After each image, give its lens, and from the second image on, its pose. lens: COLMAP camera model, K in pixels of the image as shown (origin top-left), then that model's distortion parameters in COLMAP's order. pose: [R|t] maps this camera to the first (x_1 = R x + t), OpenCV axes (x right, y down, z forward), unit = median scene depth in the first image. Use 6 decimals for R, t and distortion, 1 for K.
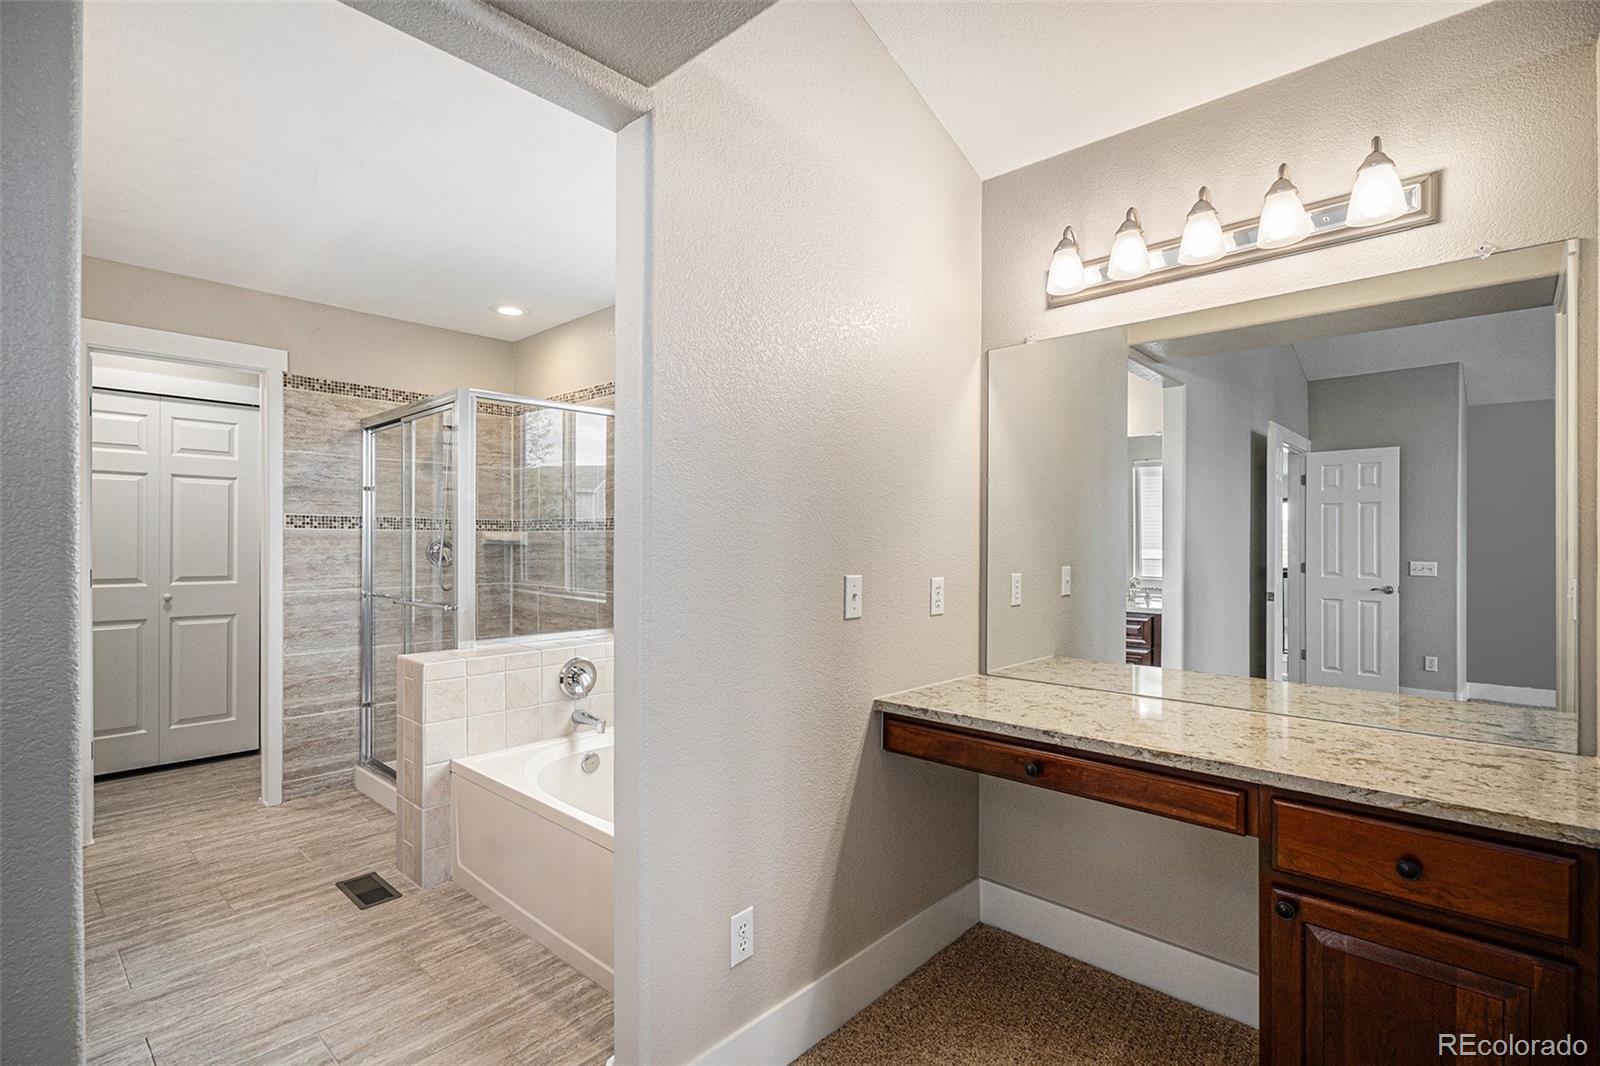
lens RADIAL K [[760.3, 0, 792.4], [0, 760.3, 529.5], [0, 0, 1]] dist [0.002865, -0.000341]
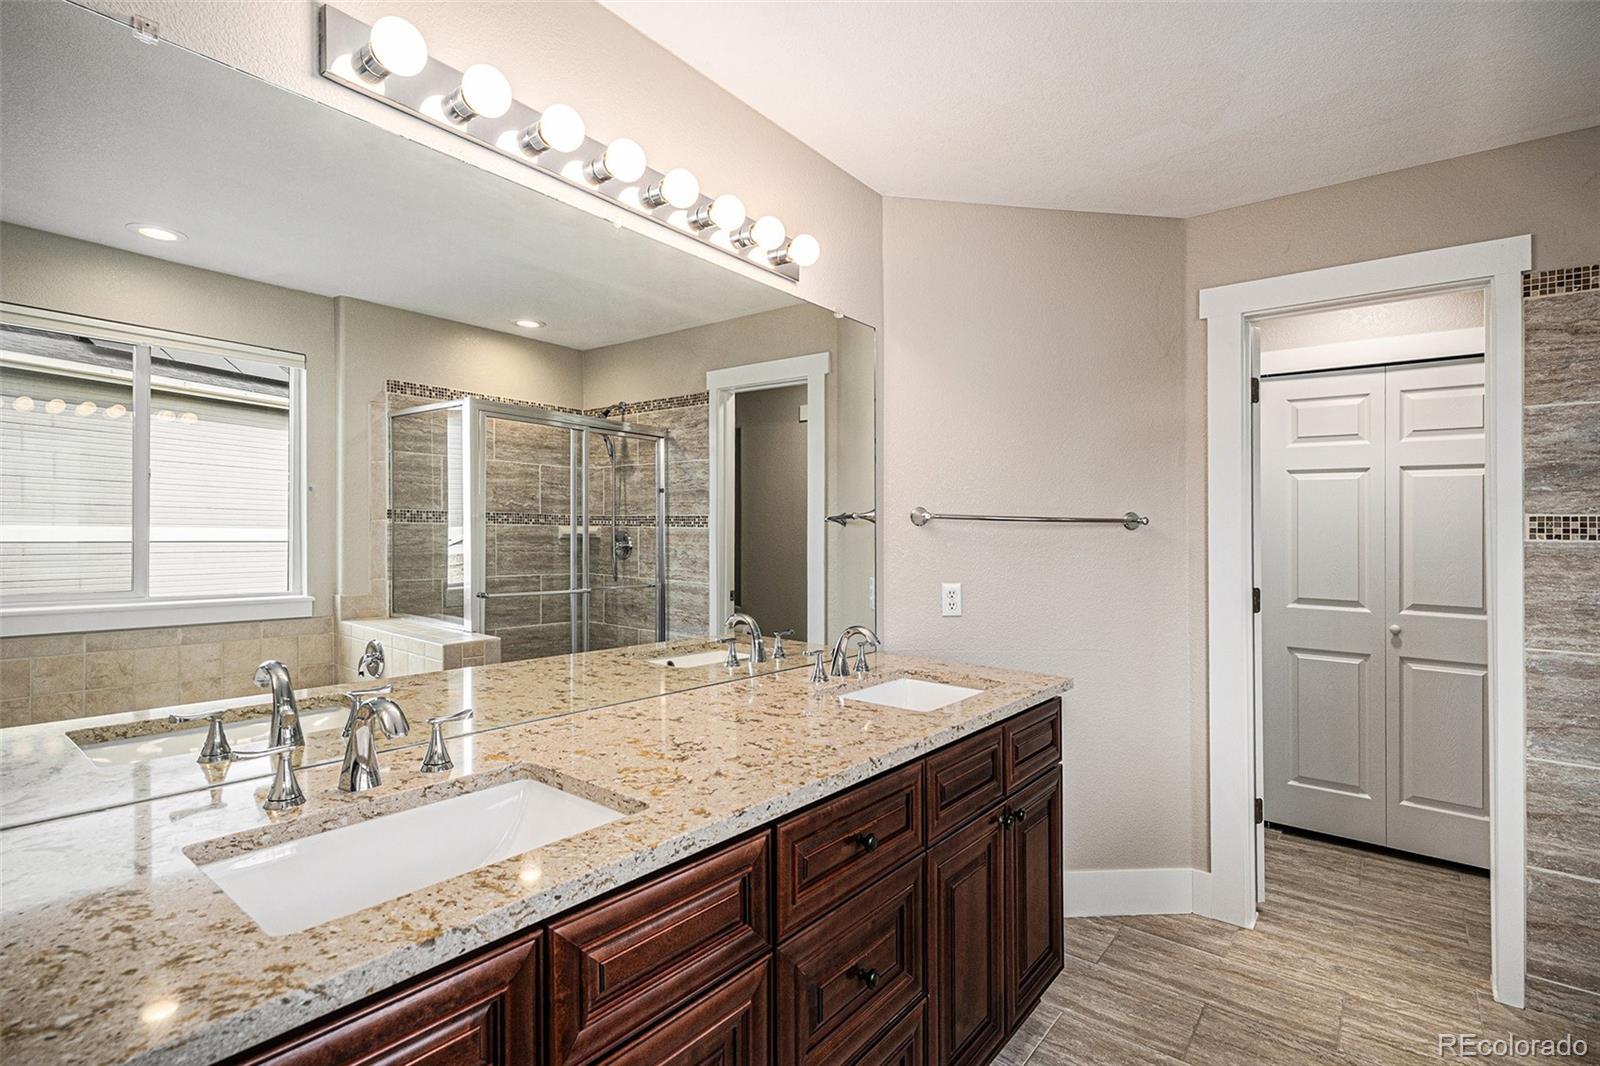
lens RADIAL K [[760.3, 0, 802.0], [0, 760.3, 530.7], [0, 0, 1]] dist [0.002865, -0.000341]
pose [[0.089689, -0.004527, -0.995959, -0.135291], [-0.006687, 0.999964, -0.005148, -0.001886], [0.995947, 0.007122, 0.089656, 0.392821]]
